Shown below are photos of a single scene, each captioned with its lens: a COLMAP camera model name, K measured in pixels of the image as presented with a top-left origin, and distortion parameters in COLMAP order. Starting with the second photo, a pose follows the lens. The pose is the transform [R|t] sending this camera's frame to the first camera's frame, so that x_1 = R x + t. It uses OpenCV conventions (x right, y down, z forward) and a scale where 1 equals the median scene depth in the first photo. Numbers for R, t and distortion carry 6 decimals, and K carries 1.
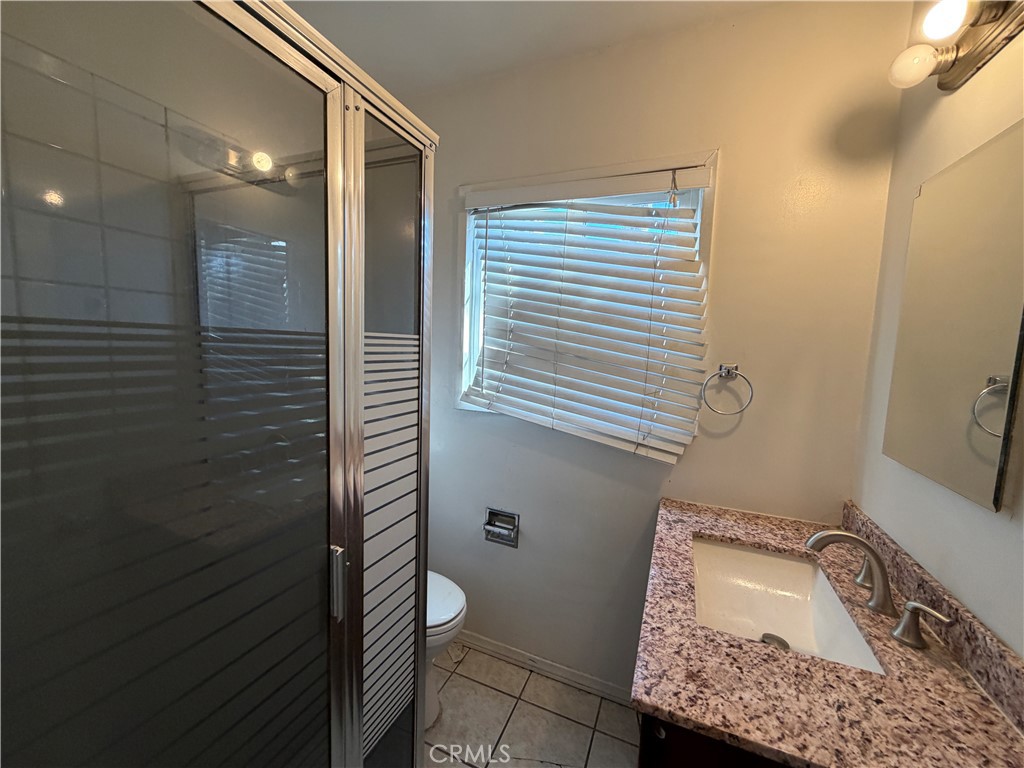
lens RADIAL K [[408.5, 0, 511.1], [0, 408.5, 382.9], [0, 0, 1]] dist [-0.002511, 0.000699]
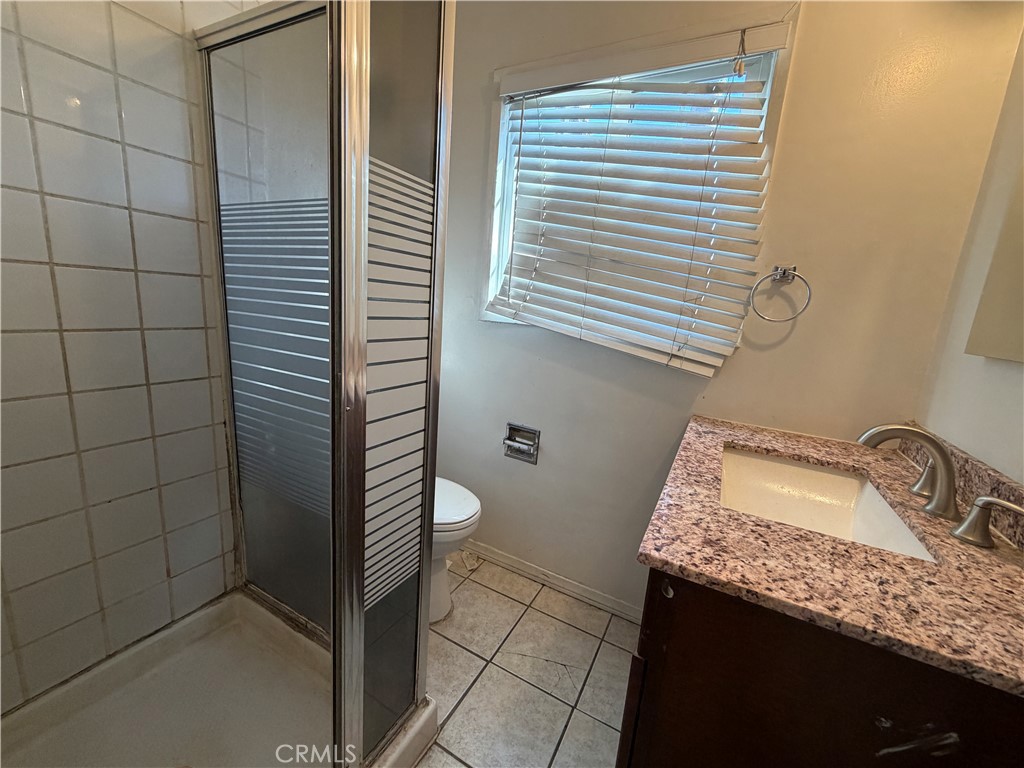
lens RADIAL K [[408.5, 0, 511.6], [0, 408.5, 385.1], [0, 0, 1]] dist [-0.002511, 0.000699]
pose [[0.995045, 0.057398, -0.081189, 0.030669], [-0.049421, 0.994051, 0.097057, 0.154037], [0.086277, -0.092564, 0.991962, 0.050405]]
